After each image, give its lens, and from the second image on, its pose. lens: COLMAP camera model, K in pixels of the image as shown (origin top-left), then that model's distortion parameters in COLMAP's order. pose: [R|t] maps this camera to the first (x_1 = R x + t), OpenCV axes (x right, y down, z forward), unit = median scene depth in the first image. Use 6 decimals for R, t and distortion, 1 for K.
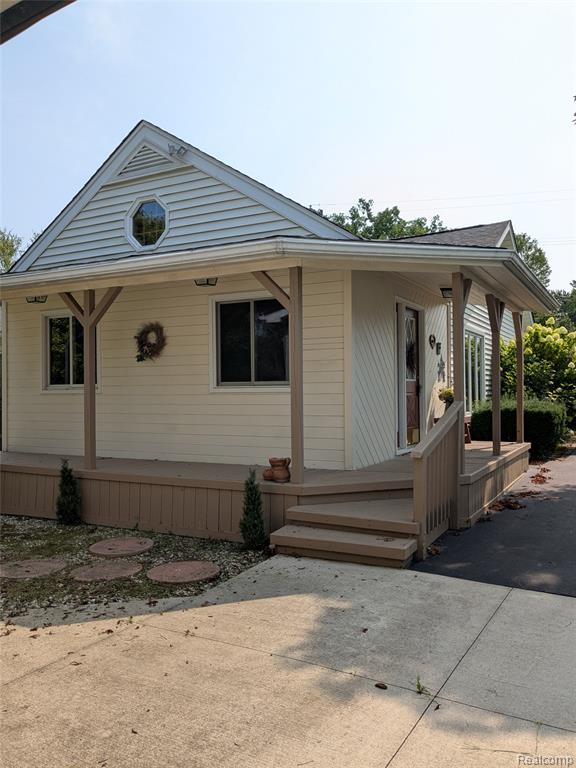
lens RADIAL K [[609.2, 0, 288.9], [0, 609.2, 380.4], [0, 0, 1]] dist [0.059528, -0.097047]
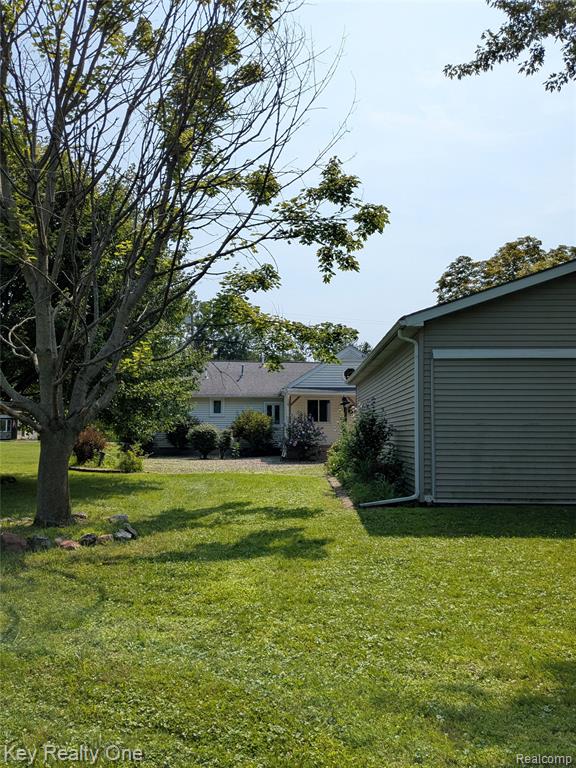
lens RADIAL K [[609.2, 0, 288.9], [0, 609.2, 380.4], [0, 0, 1]] dist [0.059528, -0.097047]
pose [[0.864482, 0.051073, 0.500063, -2.242759], [-0.016841, 0.997209, -0.072734, 0.024702], [-0.502382, 0.054456, 0.862929, -1.758672]]
